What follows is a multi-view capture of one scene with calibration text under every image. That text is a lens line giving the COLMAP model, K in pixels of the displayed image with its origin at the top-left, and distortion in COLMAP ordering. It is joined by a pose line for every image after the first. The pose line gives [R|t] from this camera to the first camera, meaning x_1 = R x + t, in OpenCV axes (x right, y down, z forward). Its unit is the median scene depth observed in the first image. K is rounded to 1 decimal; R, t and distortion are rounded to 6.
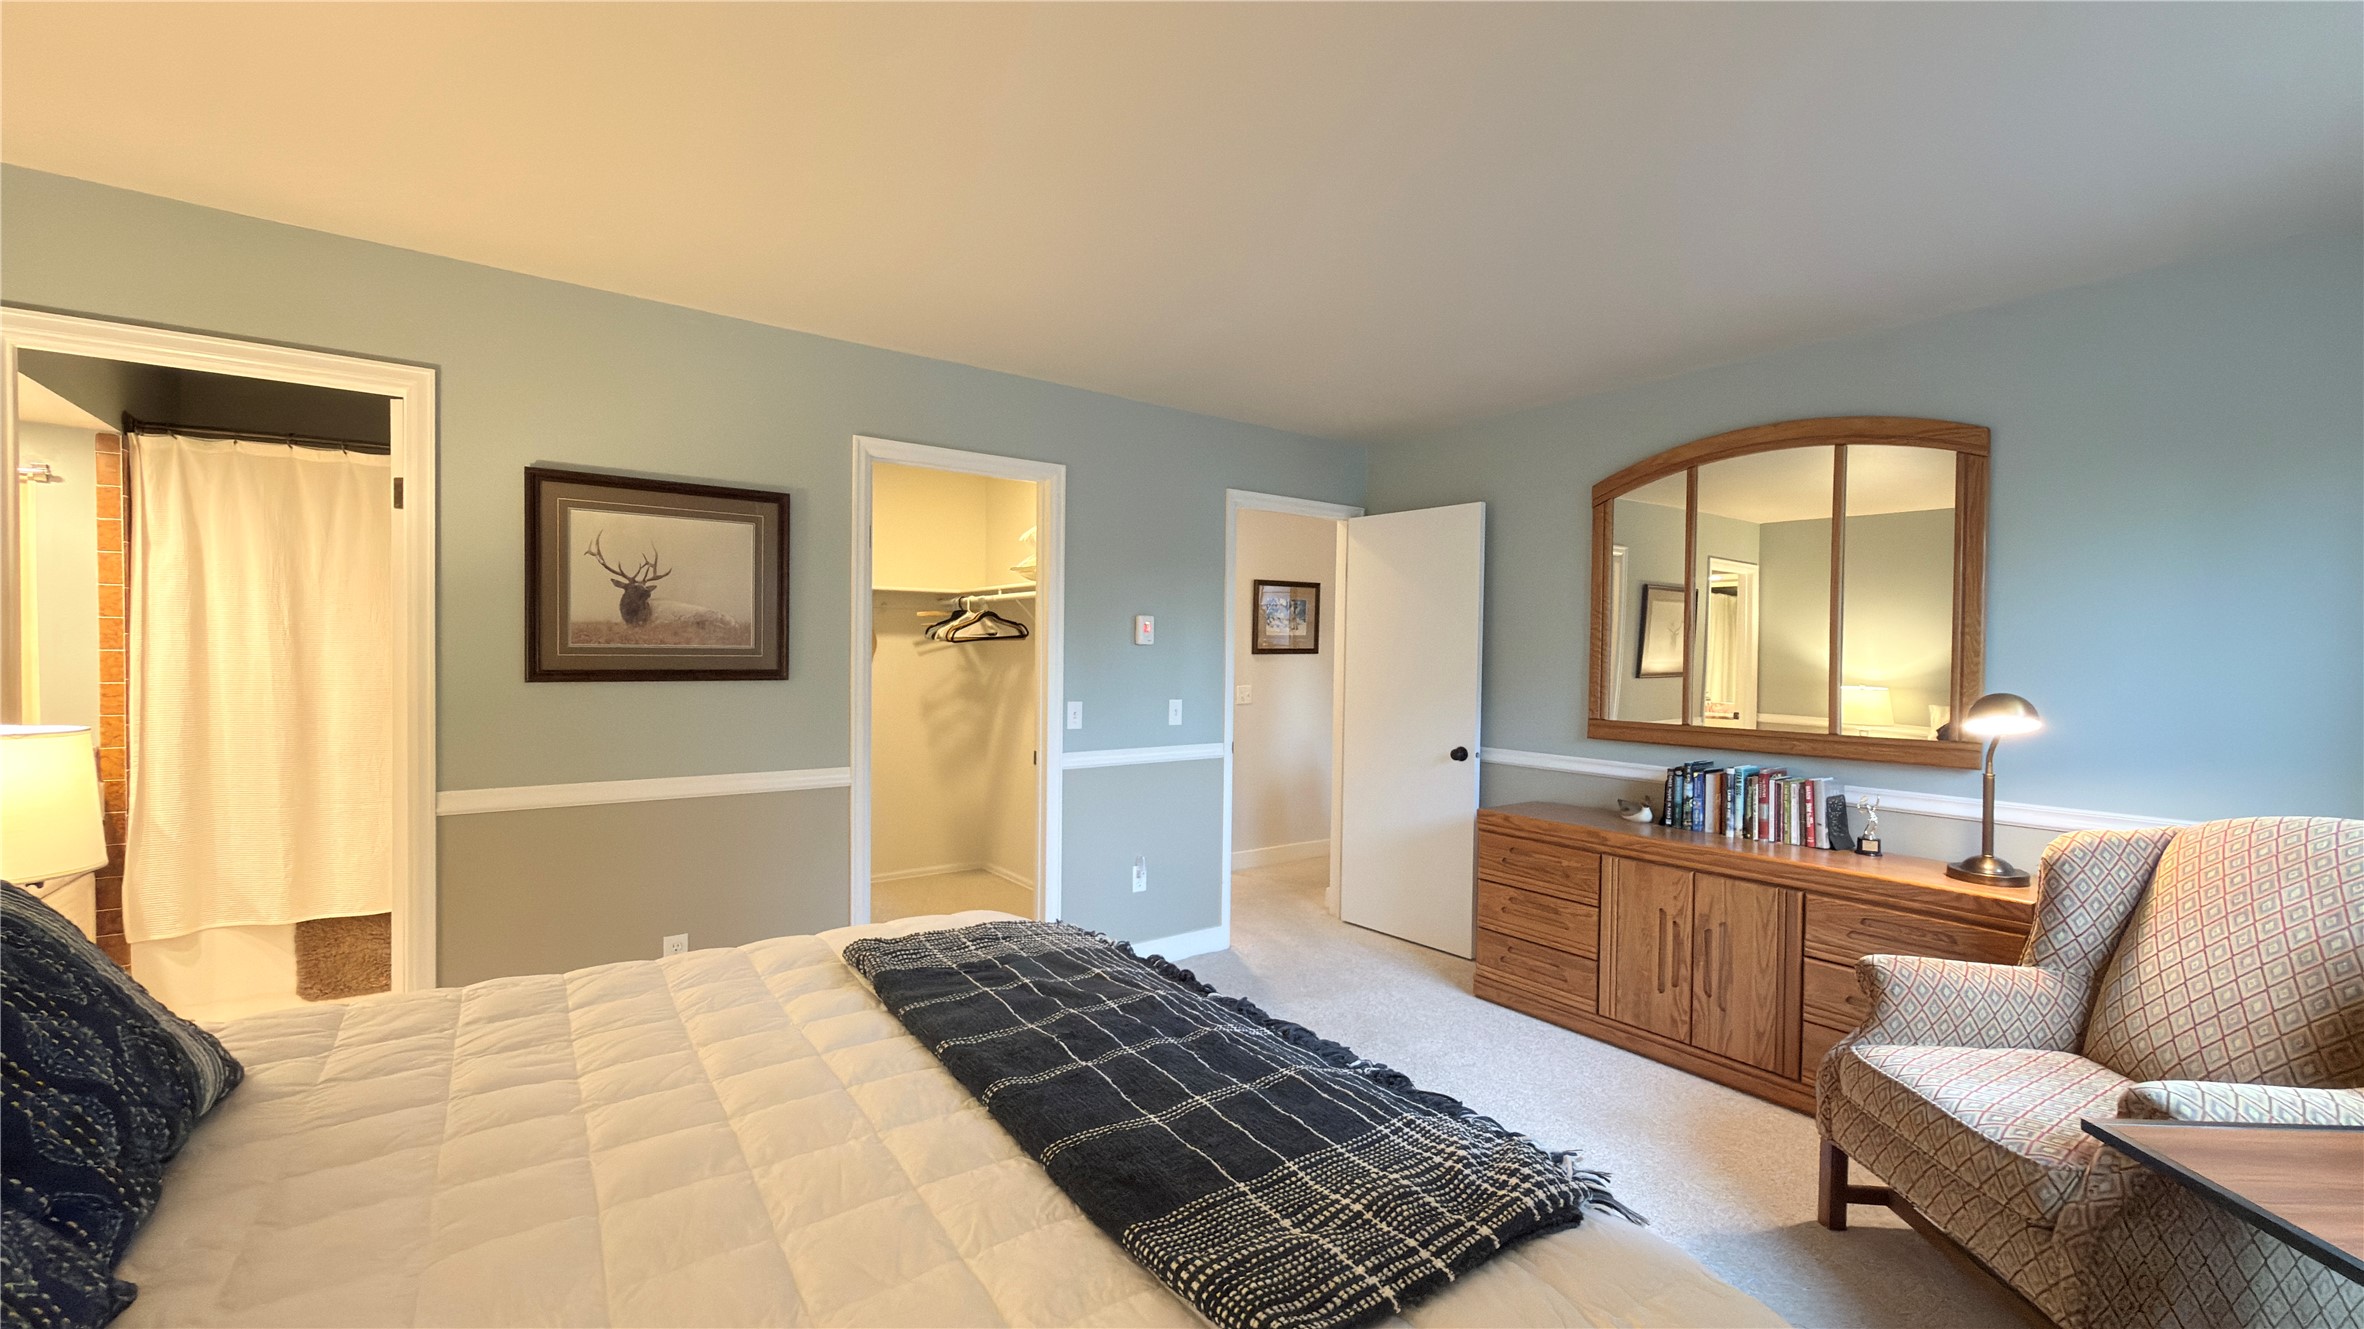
lens RADIAL K [[941.5, 0, 1182.0], [0, 941.5, 669.1], [0, 0, 1]] dist [-0.001018, 0.000479]
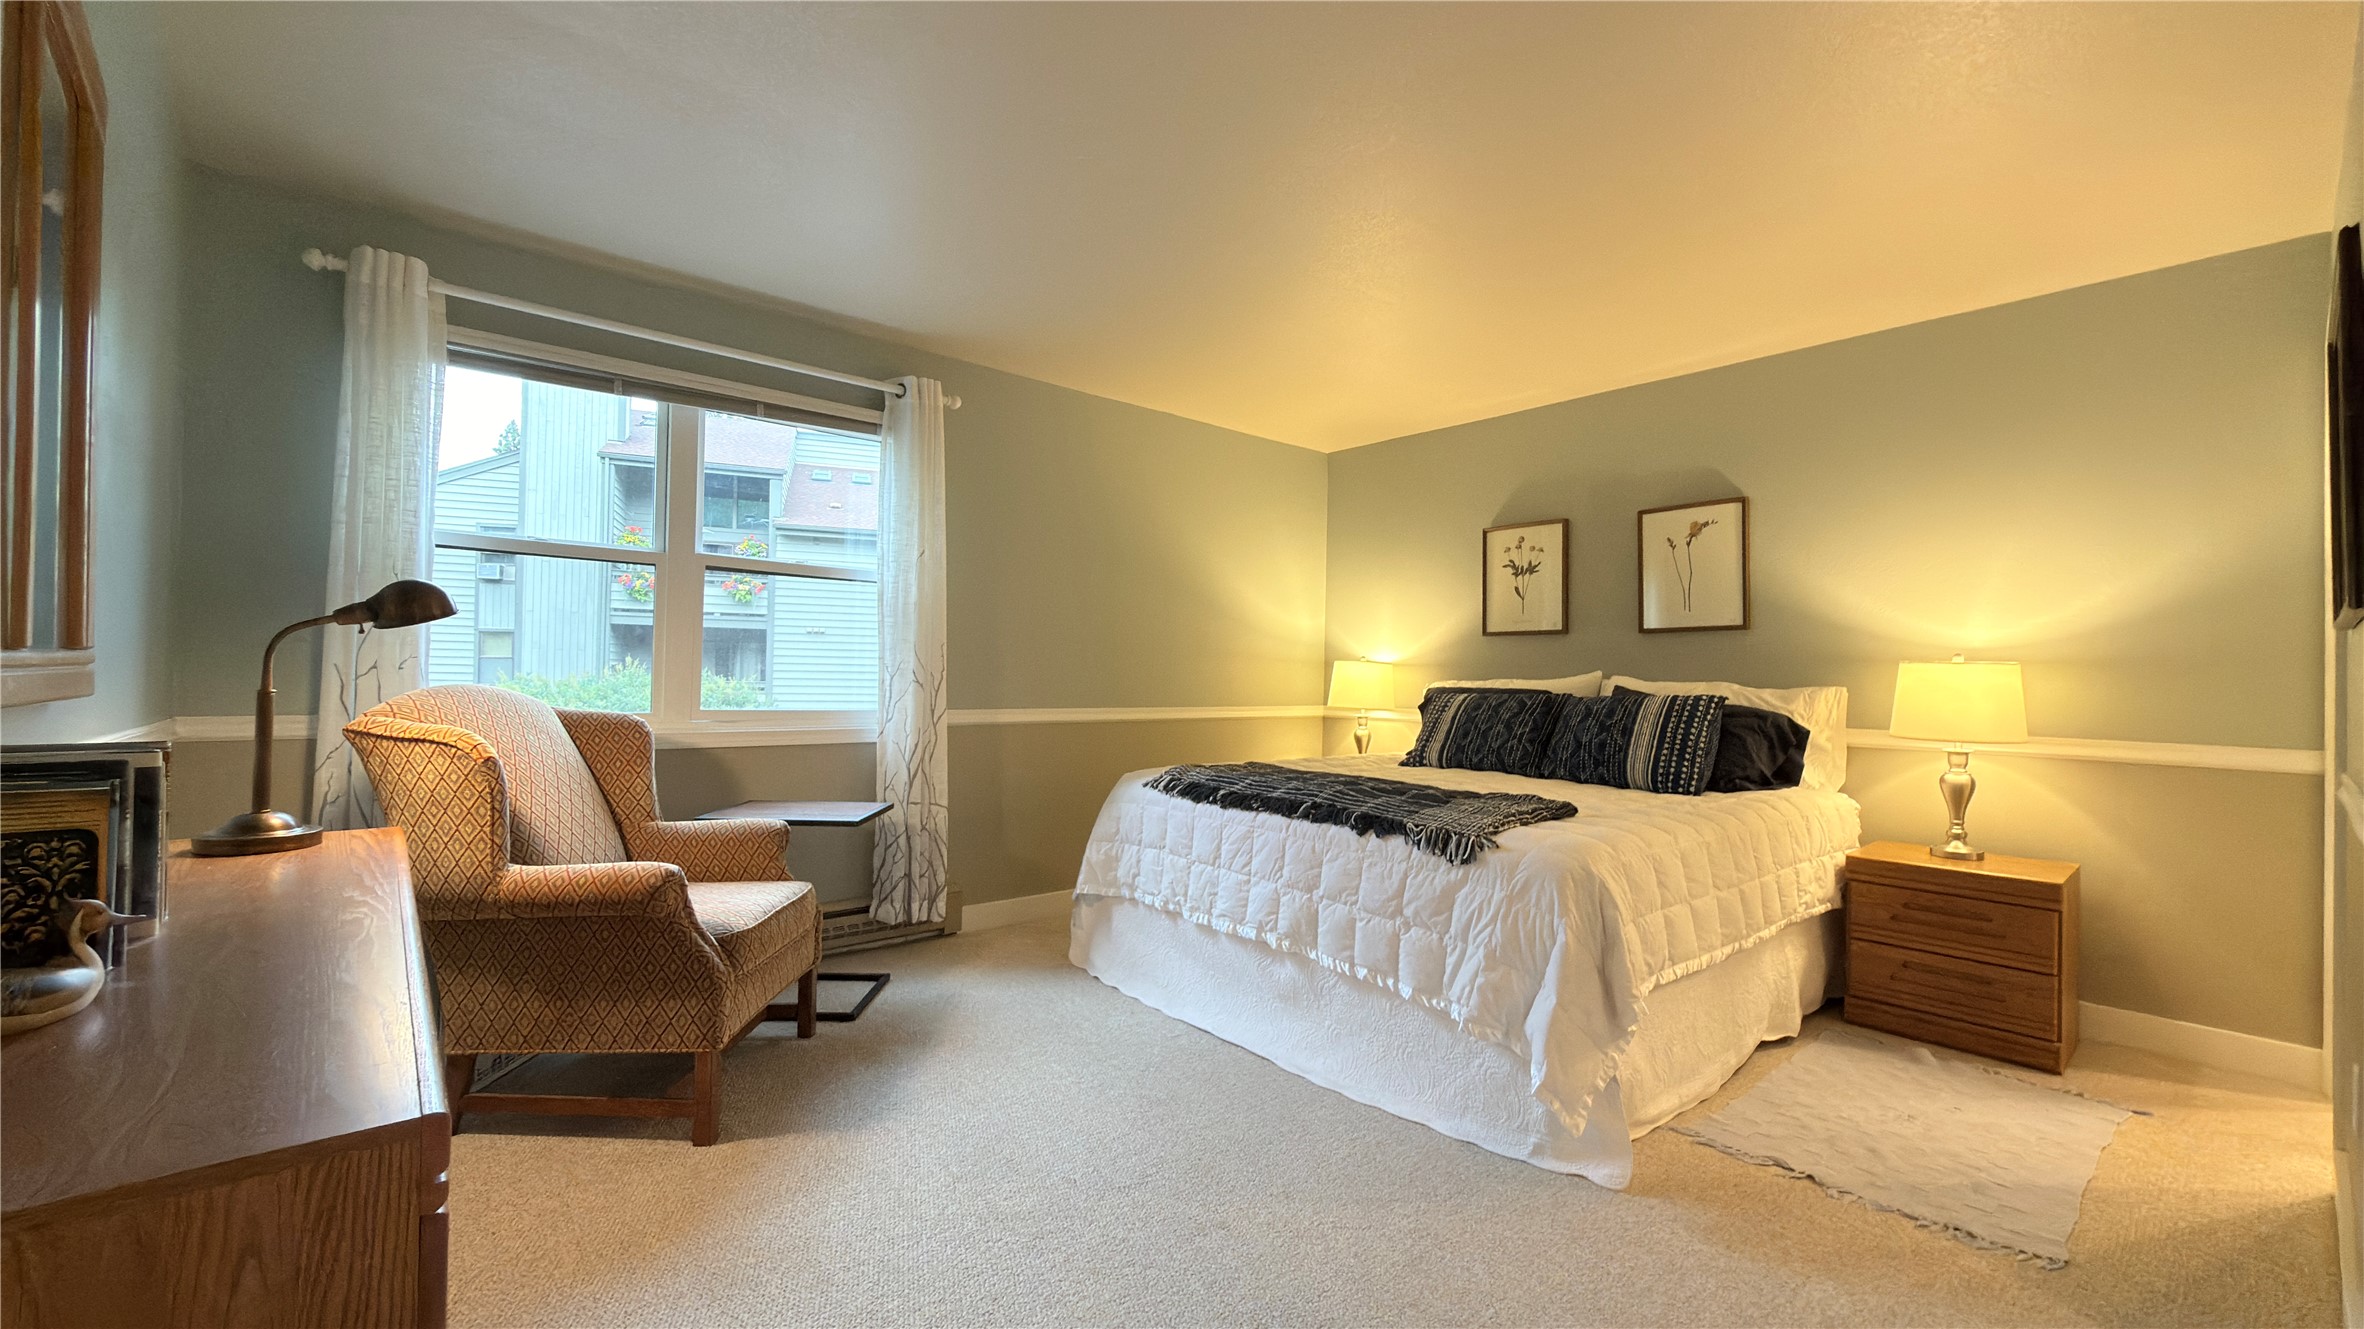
lens RADIAL K [[941.5, 0, 1195.2], [0, 941.5, 671.2], [0, 0, 1]] dist [-0.001018, 0.000479]
pose [[-0.997287, -0.032338, -0.066129, 0.193549], [-0.033168, 0.999384, 0.011498, 0.058431], [0.065716, 0.013660, -0.997745, 1.457522]]
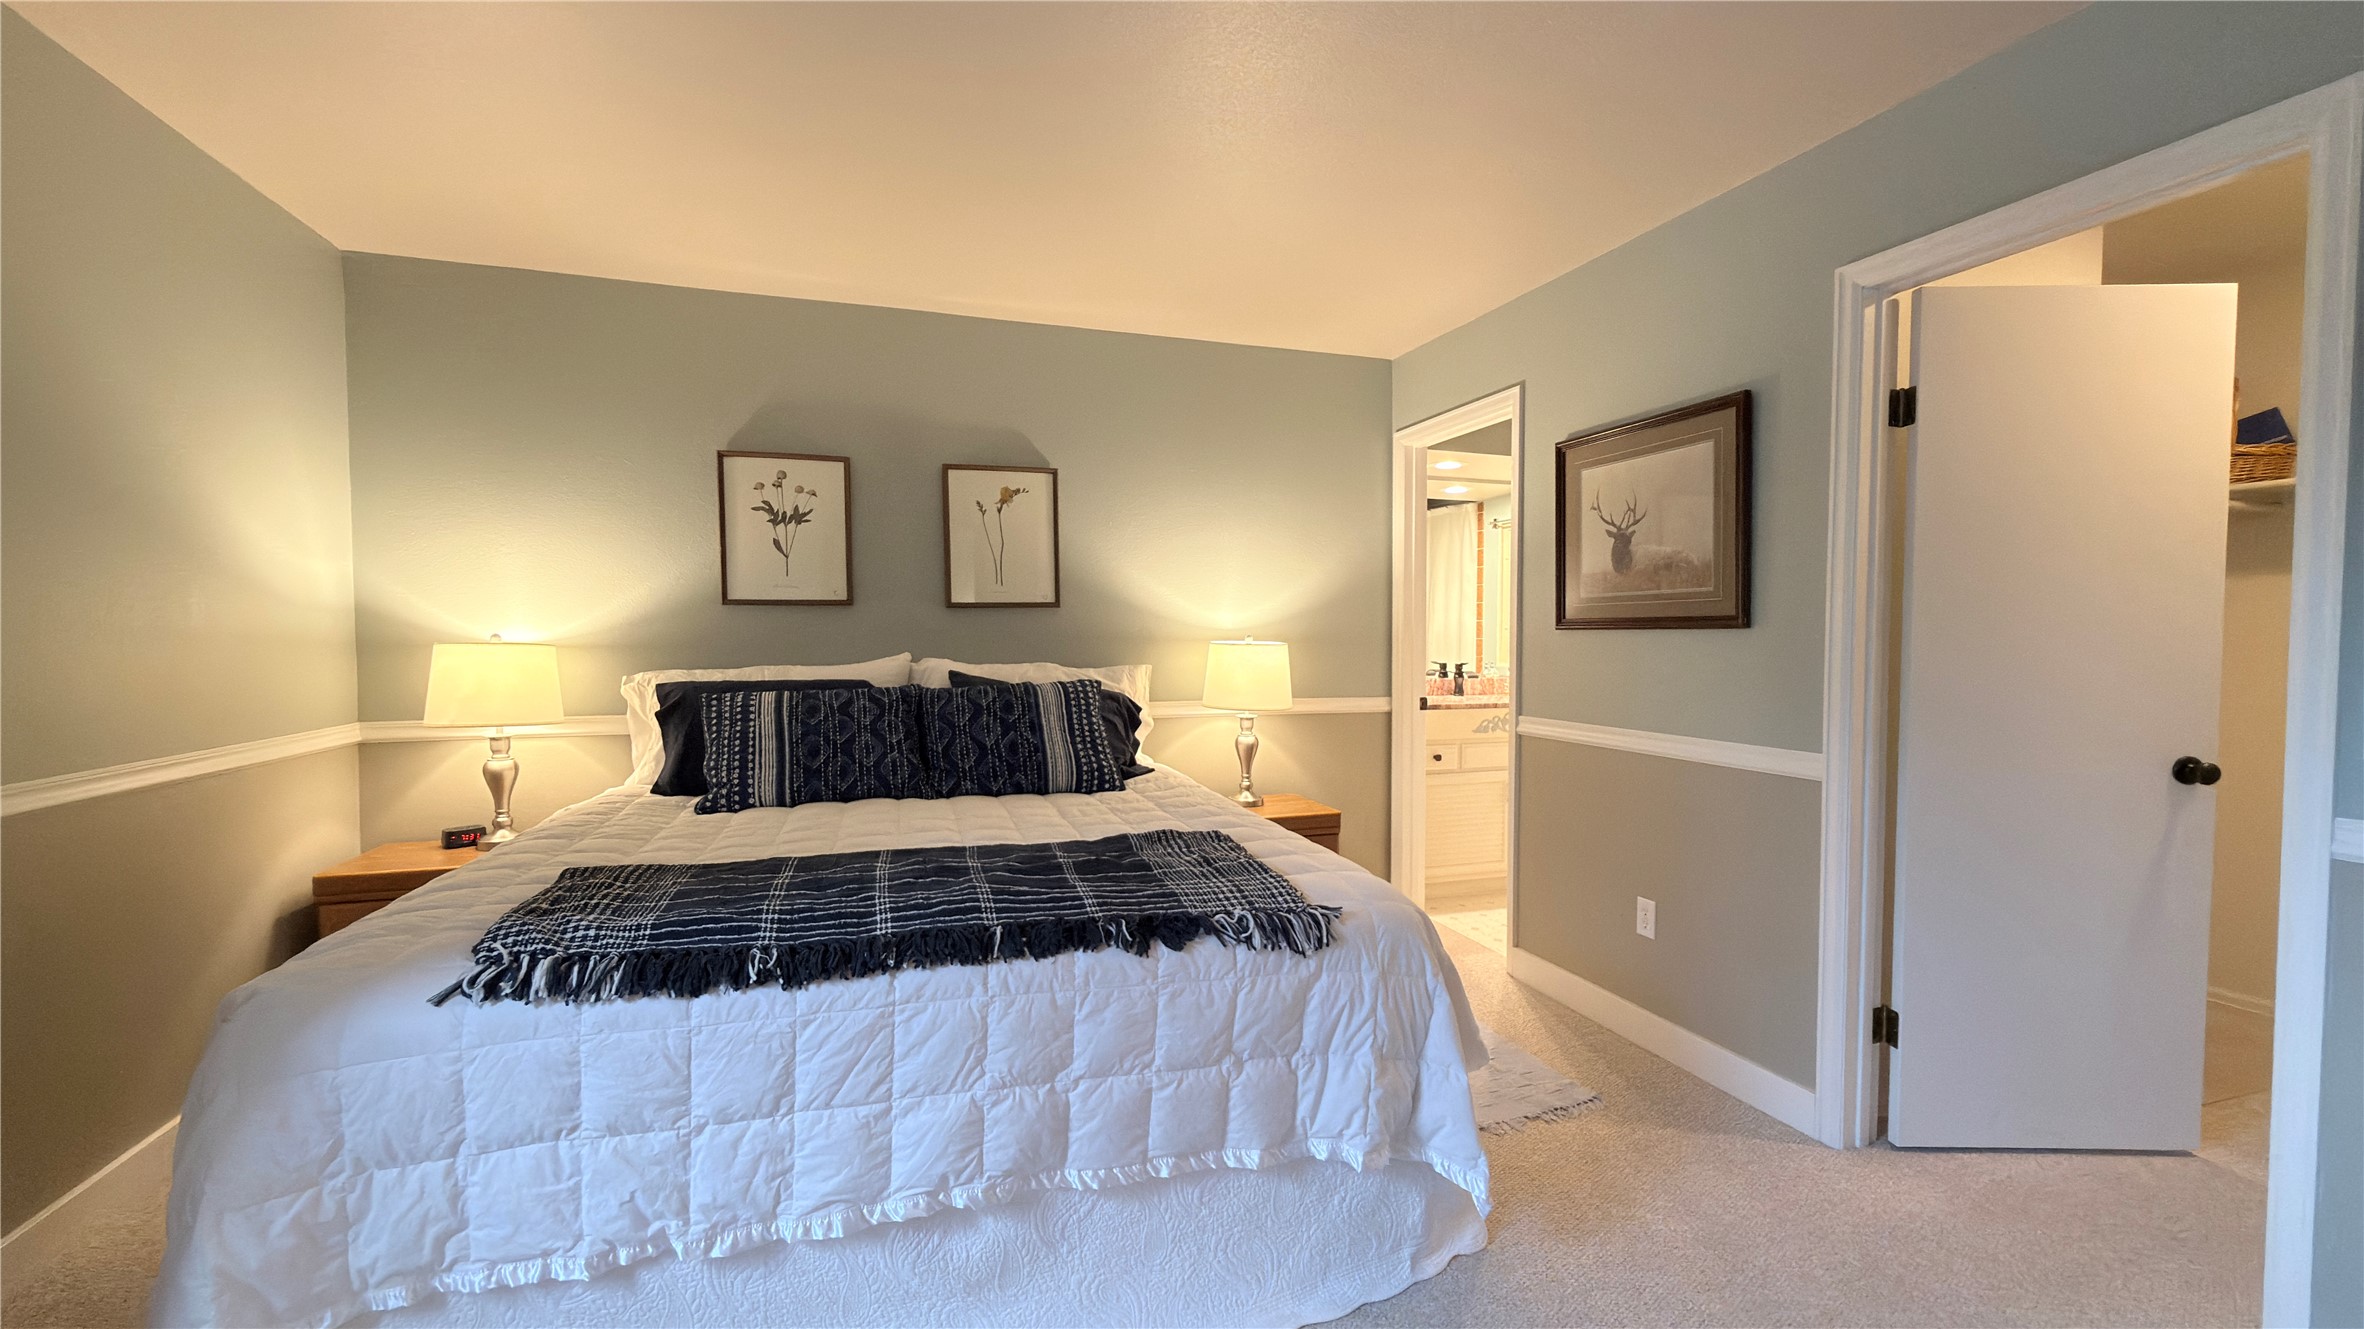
lens RADIAL K [[941.5, 0, 1180.6], [0, 941.5, 668.0], [0, 0, 1]] dist [-0.001018, 0.000479]
pose [[-0.318026, 0.020505, -0.947860, 0.476599], [-0.022386, 0.999325, 0.029129, 0.032722], [0.947818, 0.030483, -0.317352, 0.810036]]
